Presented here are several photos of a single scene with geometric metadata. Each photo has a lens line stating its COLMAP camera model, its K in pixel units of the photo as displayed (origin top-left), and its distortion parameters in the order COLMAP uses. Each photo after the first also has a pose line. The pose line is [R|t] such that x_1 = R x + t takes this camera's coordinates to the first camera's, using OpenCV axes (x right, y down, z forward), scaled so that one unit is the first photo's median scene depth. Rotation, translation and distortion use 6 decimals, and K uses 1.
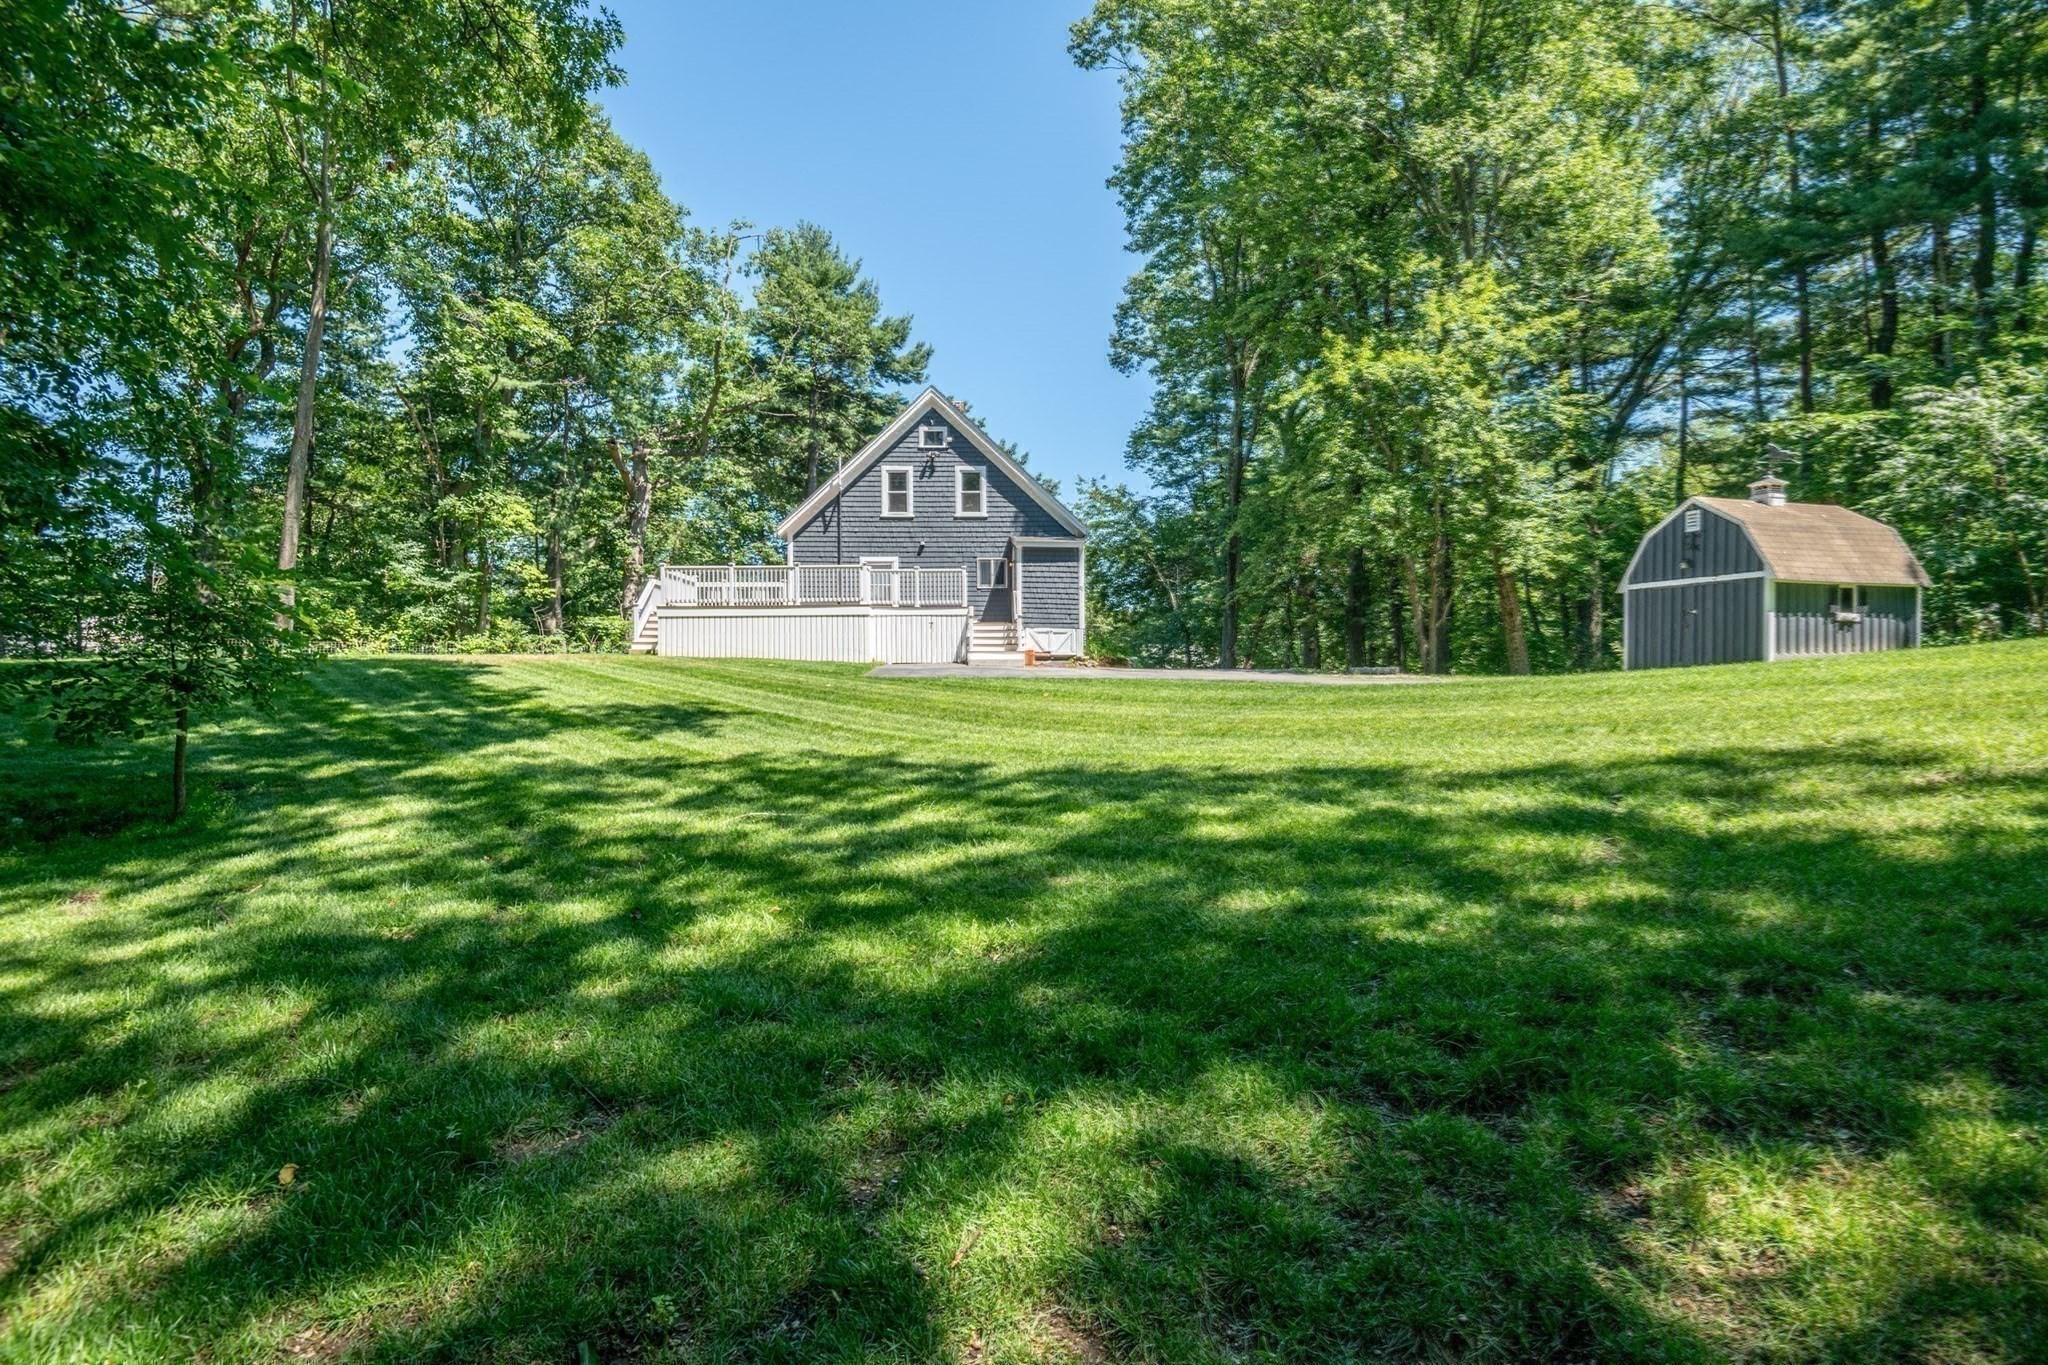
lens RADIAL K [[938.2, 0, 1027.1], [0, 938.2, 681.3], [0, 0, 1]] dist [-0.004943, -0.000236]
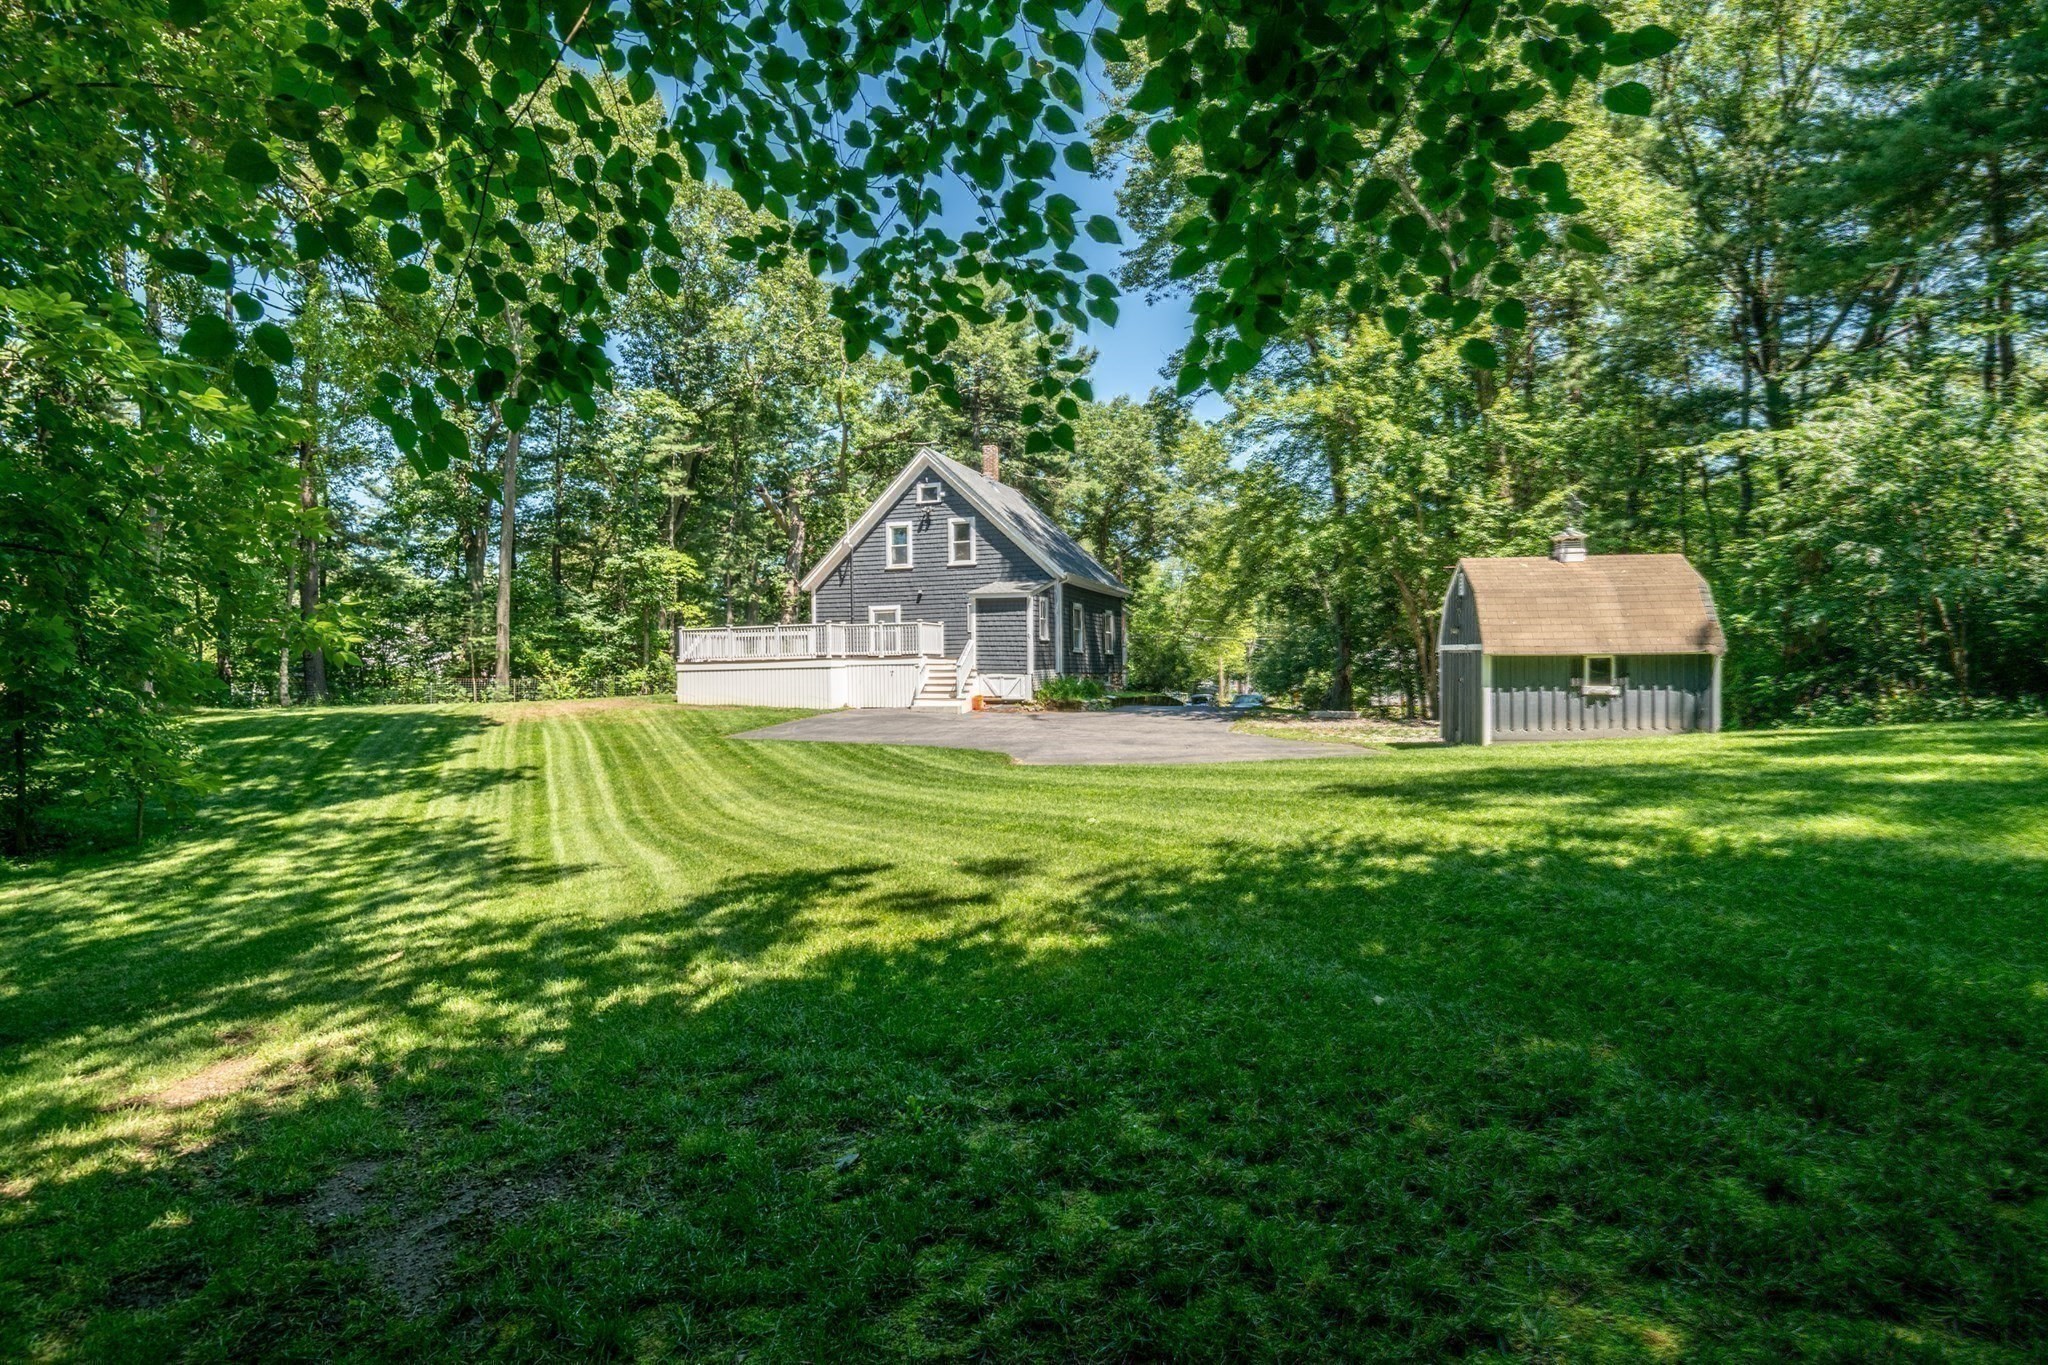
lens RADIAL K [[1087.9, 0, 1022.8], [0, 1087.9, 679.1], [0, 0, 1]] dist [0.007711, 0.000372]
pose [[0.927775, -0.001736, -0.373136, 0.468621], [0.006060, 0.999927, 0.010416, -0.058881], [0.373091, -0.011925, 0.927718, -0.125286]]
